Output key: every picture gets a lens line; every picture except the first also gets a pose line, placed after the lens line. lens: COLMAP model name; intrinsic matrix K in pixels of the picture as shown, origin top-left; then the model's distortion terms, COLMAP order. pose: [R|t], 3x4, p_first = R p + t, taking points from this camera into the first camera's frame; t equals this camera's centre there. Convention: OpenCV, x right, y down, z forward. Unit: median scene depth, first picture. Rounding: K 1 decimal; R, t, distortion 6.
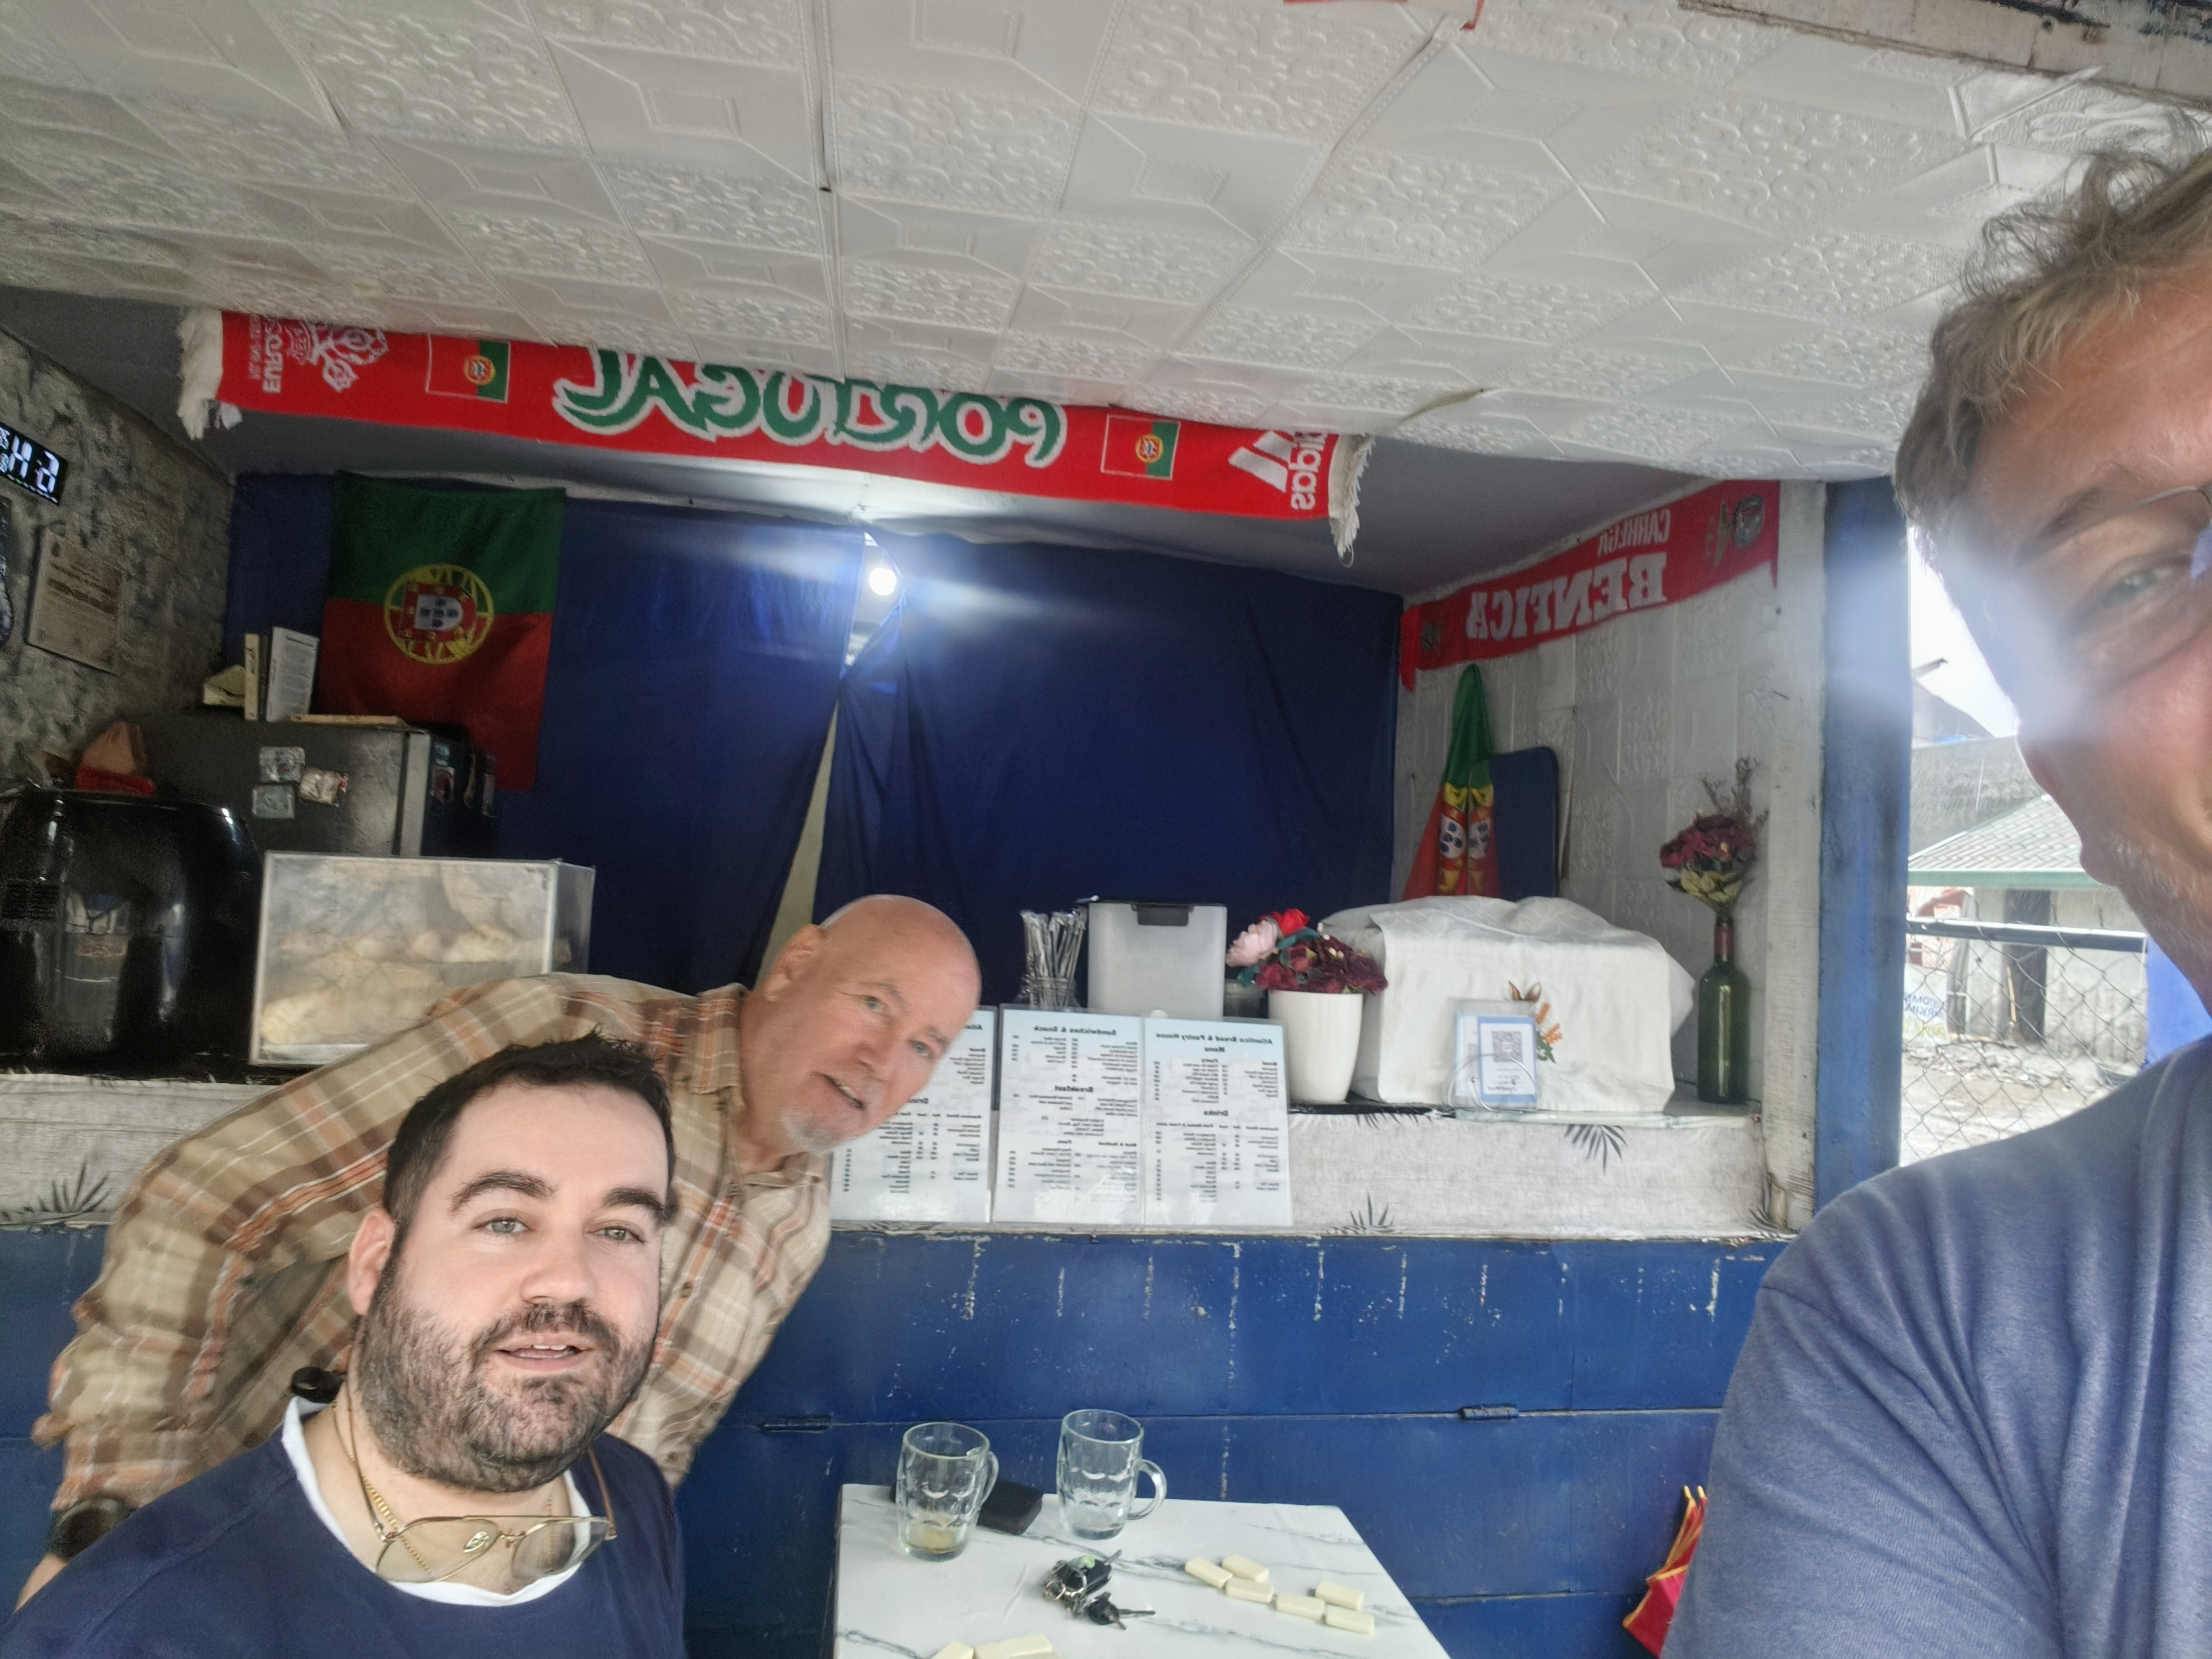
lens RADIAL K [[1332.7, 0, 1106.0], [0, 1332.7, 829.5], [0, 0, 1]] dist [0.028453, -0.047570]
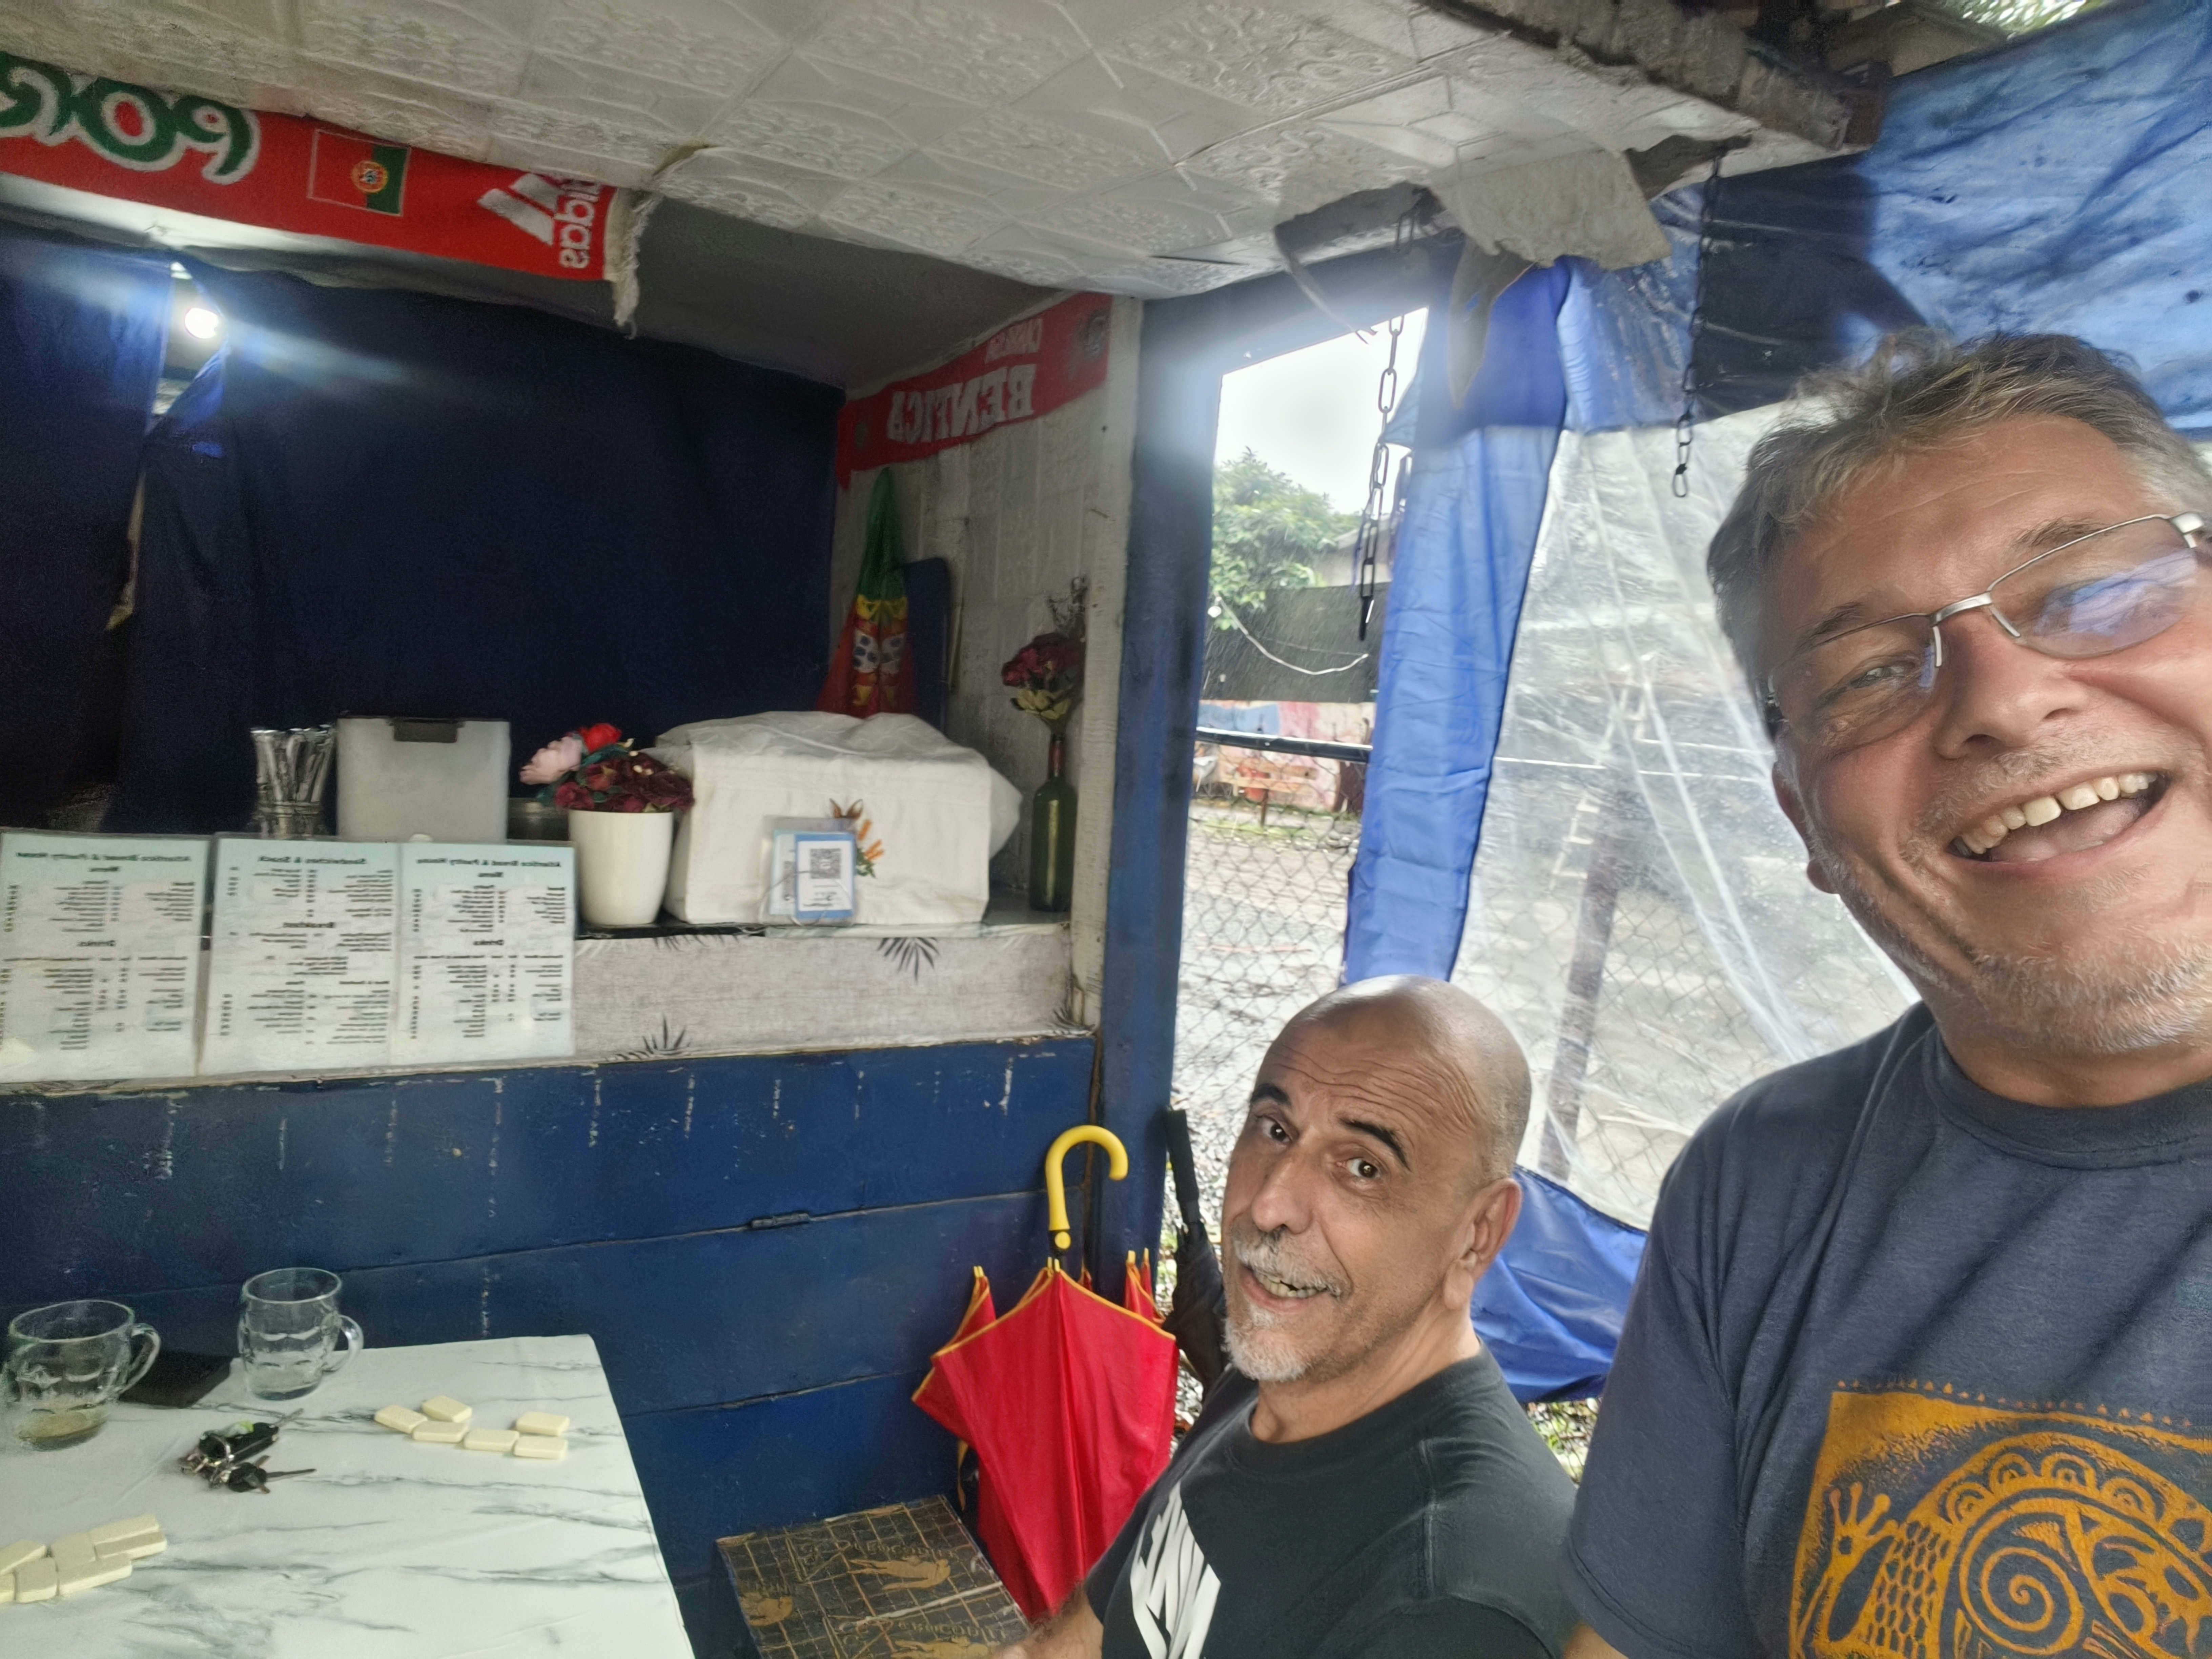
lens RADIAL K [[1332.7, 0, 1106.0], [0, 1332.7, 829.5], [0, 0, 1]] dist [0.028453, -0.047570]
pose [[0.955187, -0.016339, 0.295552, 0.215442], [-0.024388, 0.990736, 0.133591, 0.000682], [-0.294997, -0.134812, 0.945940, 0.008434]]
